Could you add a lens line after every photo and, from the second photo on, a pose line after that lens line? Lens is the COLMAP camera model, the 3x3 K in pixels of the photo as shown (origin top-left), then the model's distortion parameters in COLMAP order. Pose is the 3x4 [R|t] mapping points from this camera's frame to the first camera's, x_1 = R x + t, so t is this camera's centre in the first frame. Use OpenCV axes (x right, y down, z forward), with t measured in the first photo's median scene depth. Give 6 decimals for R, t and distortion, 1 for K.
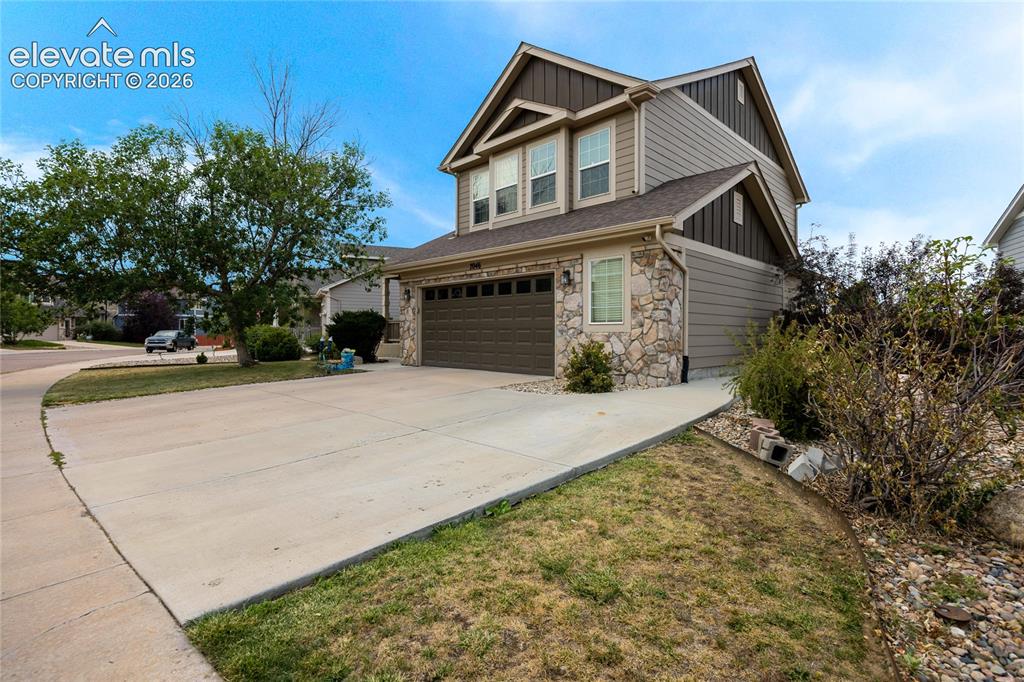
lens RADIAL K [[486.5, 0, 515.7], [0, 486.5, 335.1], [0, 0, 1]] dist [0.000056, 0.000029]
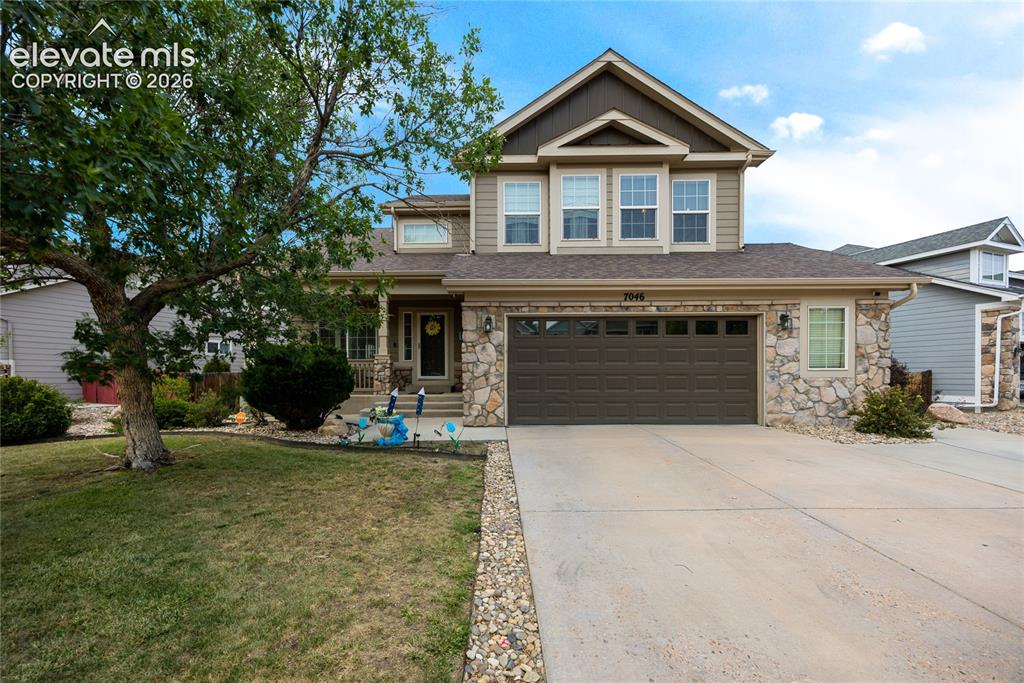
lens RADIAL K [[403.9, 0, 500.4], [0, 403.9, 381.3], [0, 0, 1]] dist [0.000620, -0.000286]
pose [[0.717061, -0.015773, 0.696832, -0.762687], [0.007707, 0.999862, 0.014702, -0.013721], [-0.696968, -0.005172, 0.717084, 0.716554]]
